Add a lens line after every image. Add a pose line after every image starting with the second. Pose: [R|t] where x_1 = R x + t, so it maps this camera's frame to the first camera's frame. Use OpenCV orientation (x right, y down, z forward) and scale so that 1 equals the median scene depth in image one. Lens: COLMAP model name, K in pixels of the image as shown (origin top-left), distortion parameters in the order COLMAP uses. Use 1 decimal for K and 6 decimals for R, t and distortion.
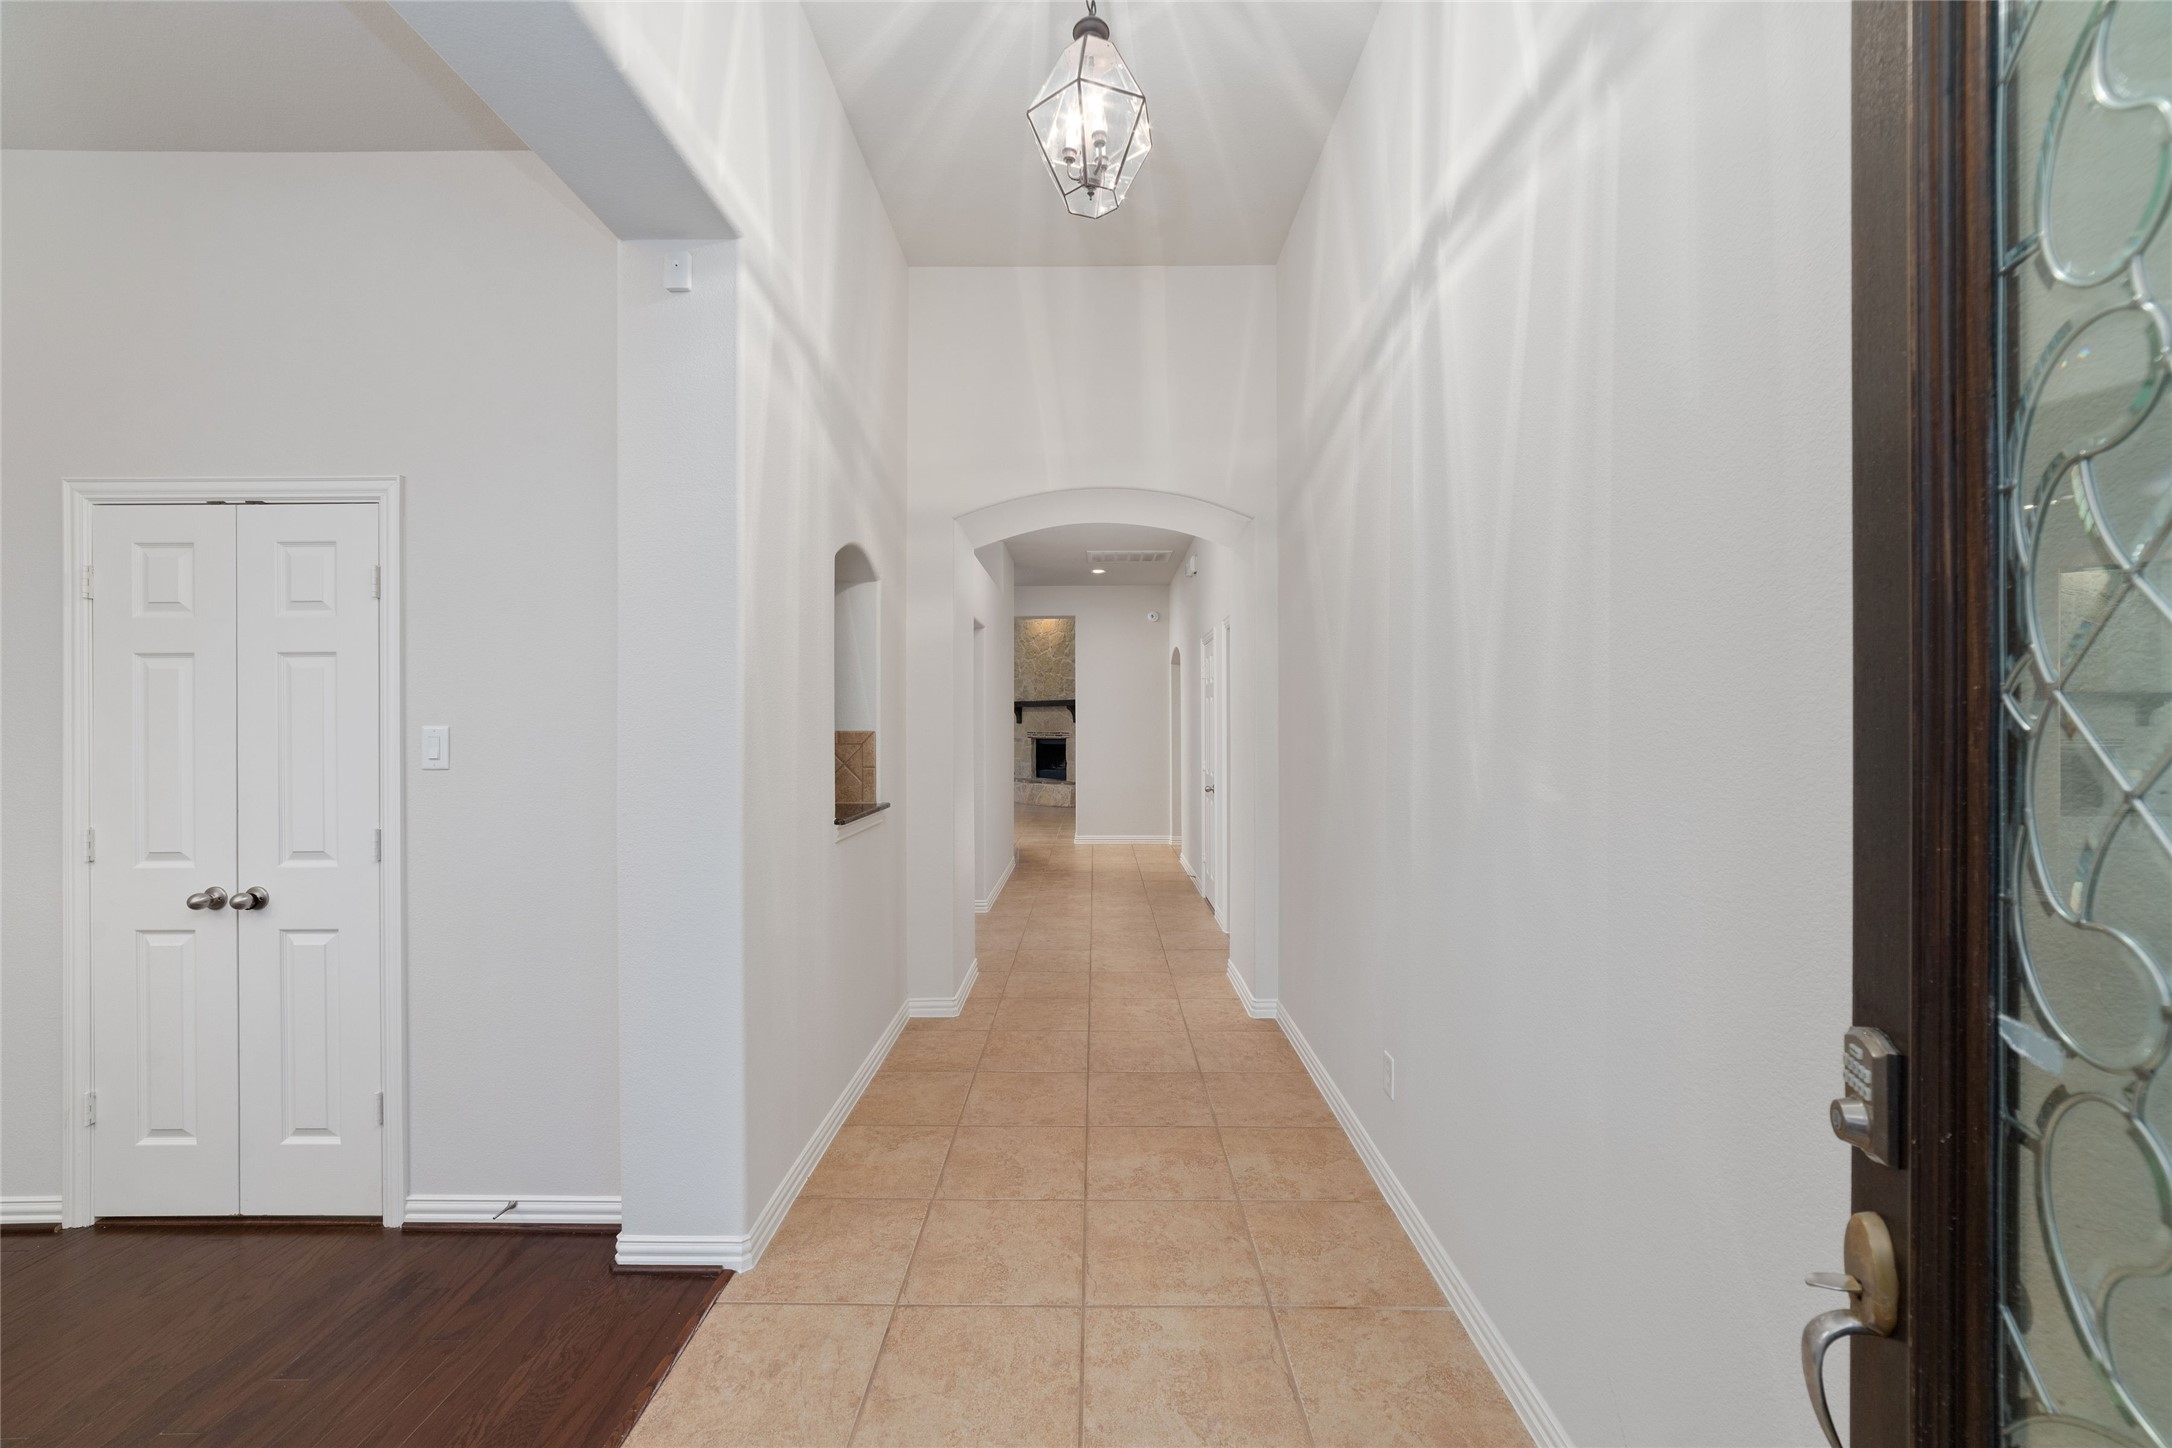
lens RADIAL K [[833.1, 0, 1095.1], [0, 833.1, 732.3], [0, 0, 1]] dist [-0.016681, 0.005201]
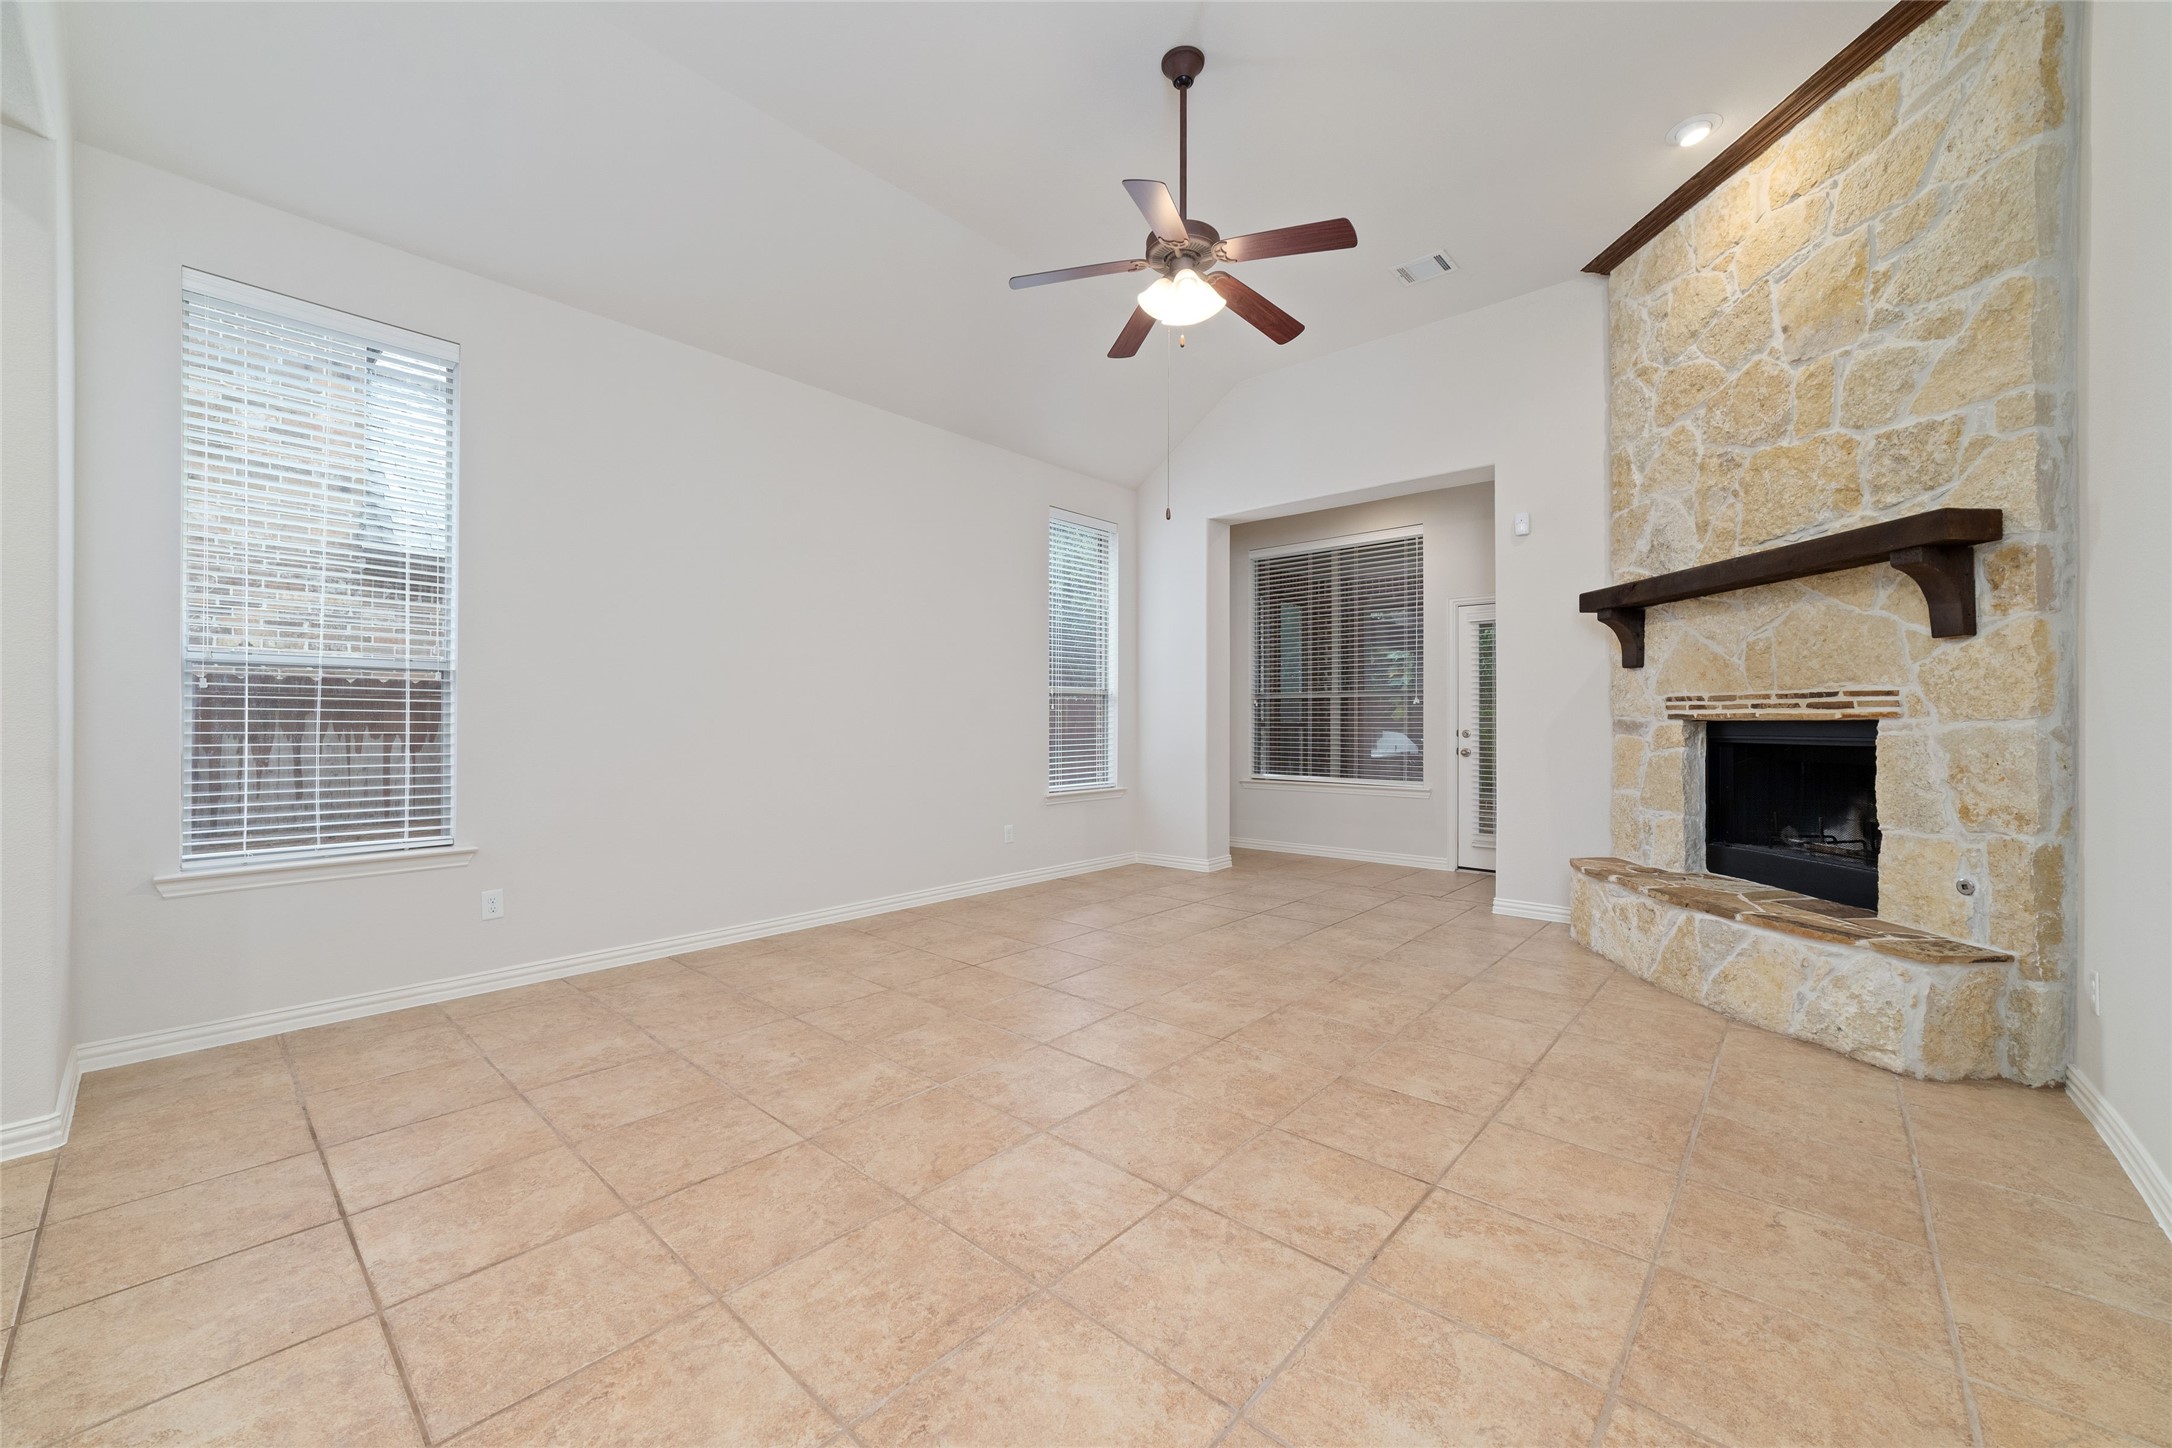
lens RADIAL K [[833.1, 0, 1098.9], [0, 833.1, 716.6], [0, 0, 1]] dist [-0.016681, 0.005201]
pose [[0.773139, 0.008913, -0.634174, -0.053304], [-0.008906, 0.999955, 0.003196, 0.007524], [0.634174, 0.003177, 0.773184, 0.683375]]
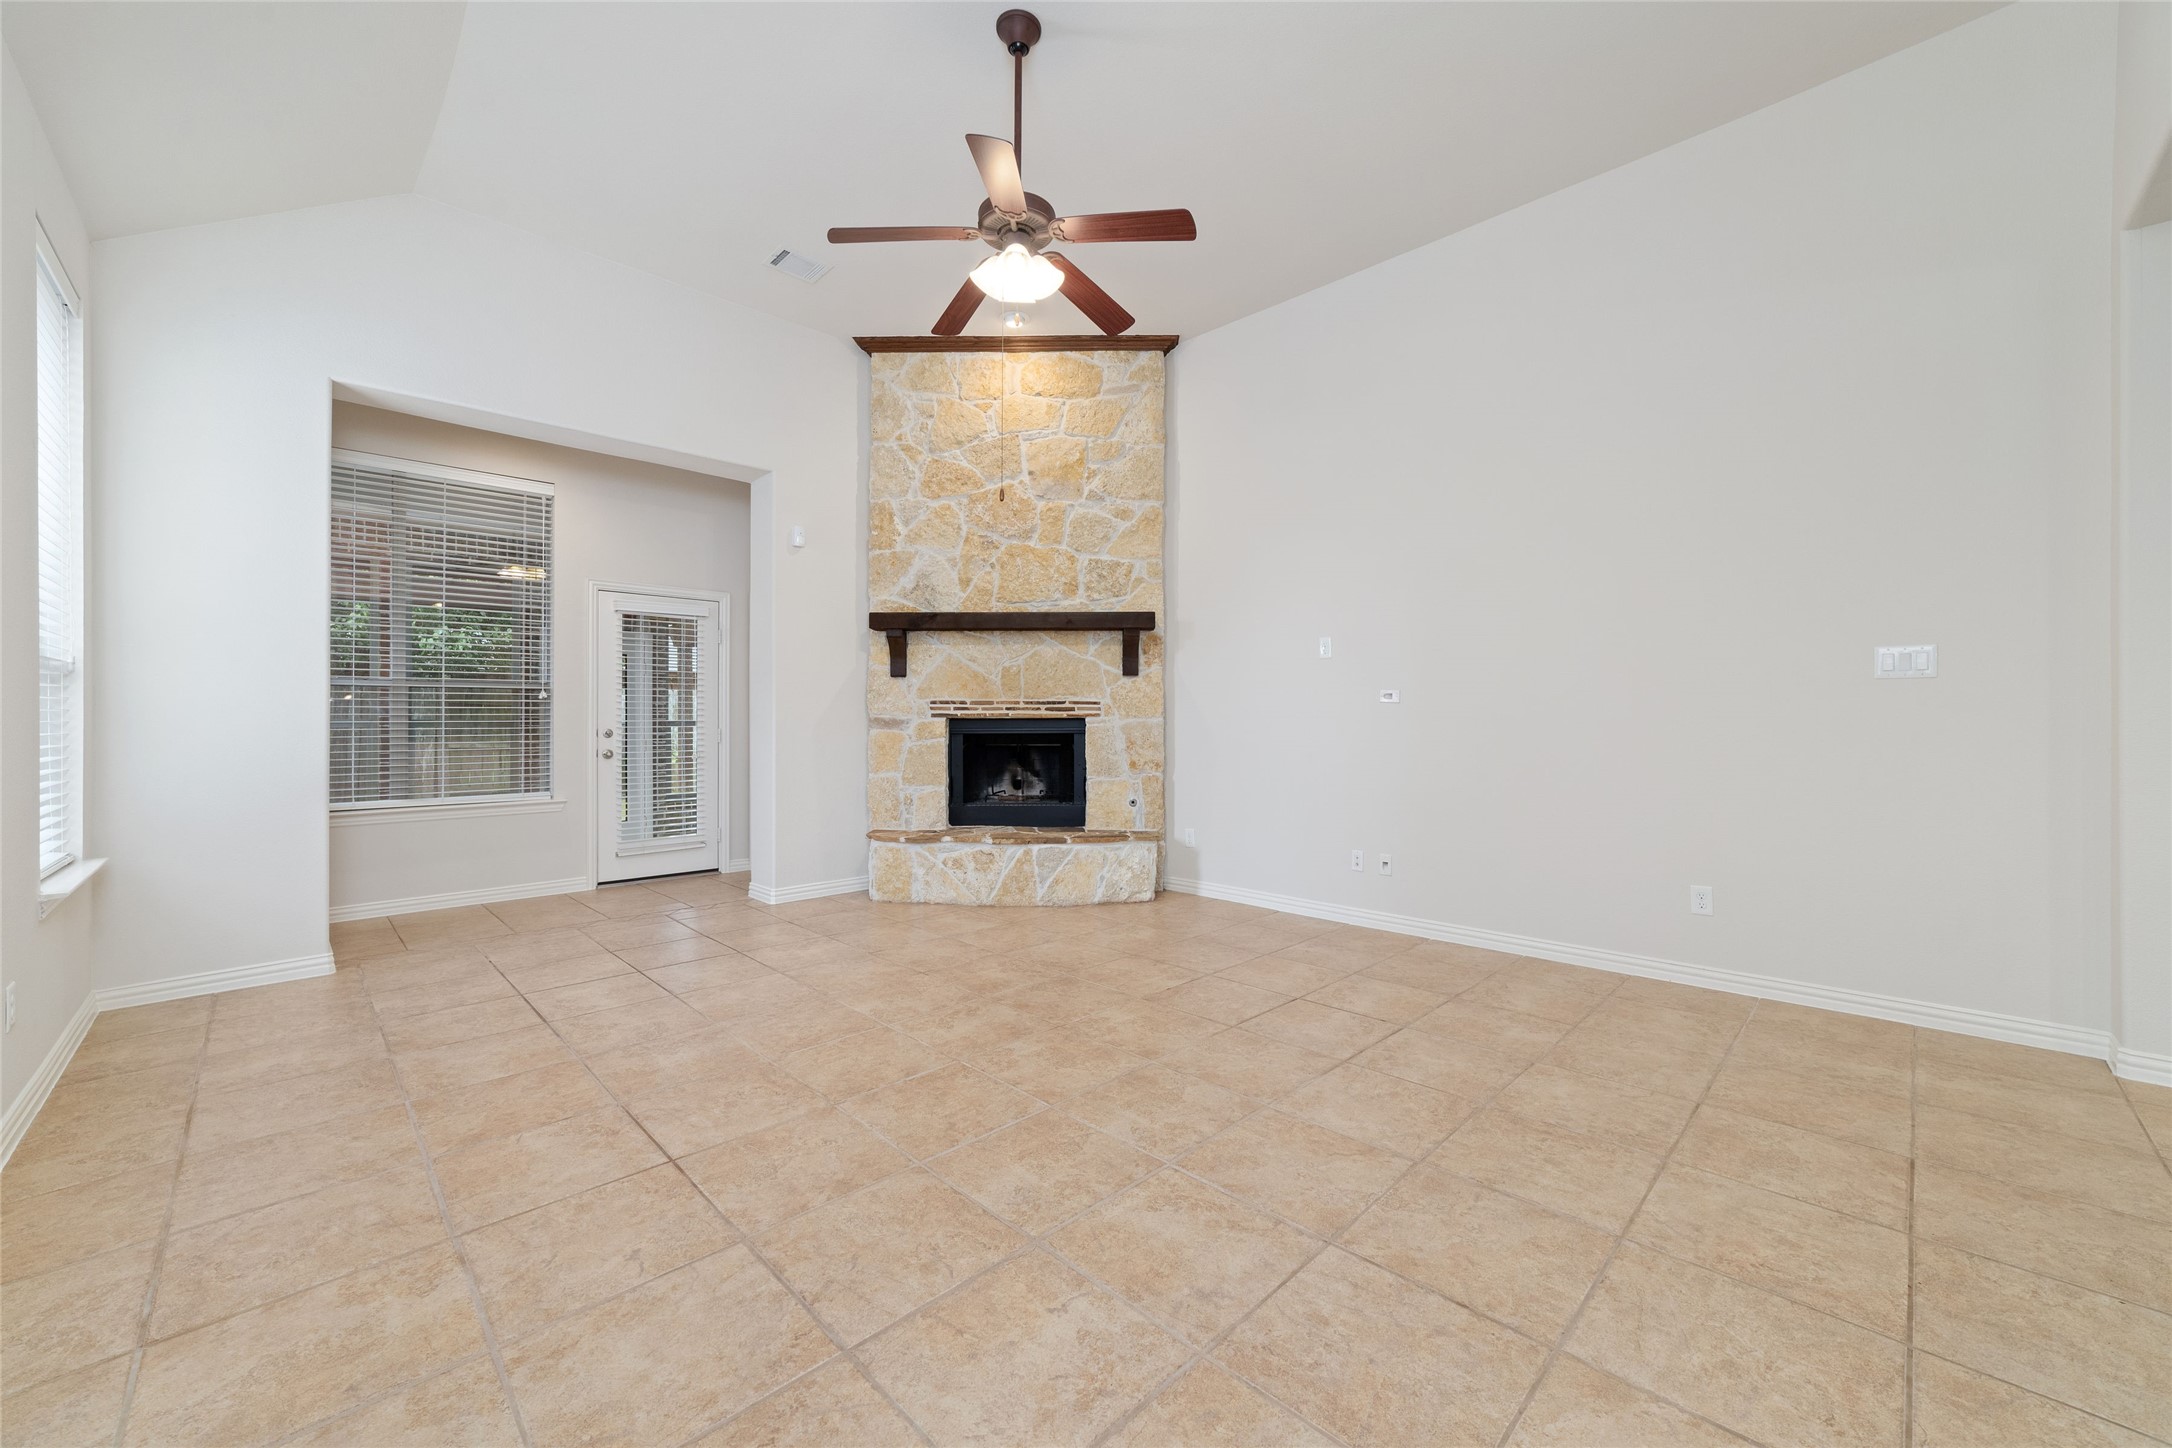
lens RADIAL K [[833.1, 0, 1089.6], [0, 833.1, 714.2], [0, 0, 1]] dist [-0.016681, 0.005201]
pose [[0.687232, 0.016009, 0.726262, -0.296289], [-0.008241, 0.999865, -0.014242, 0.010854], [-0.726391, 0.003803, 0.687271, 0.708638]]
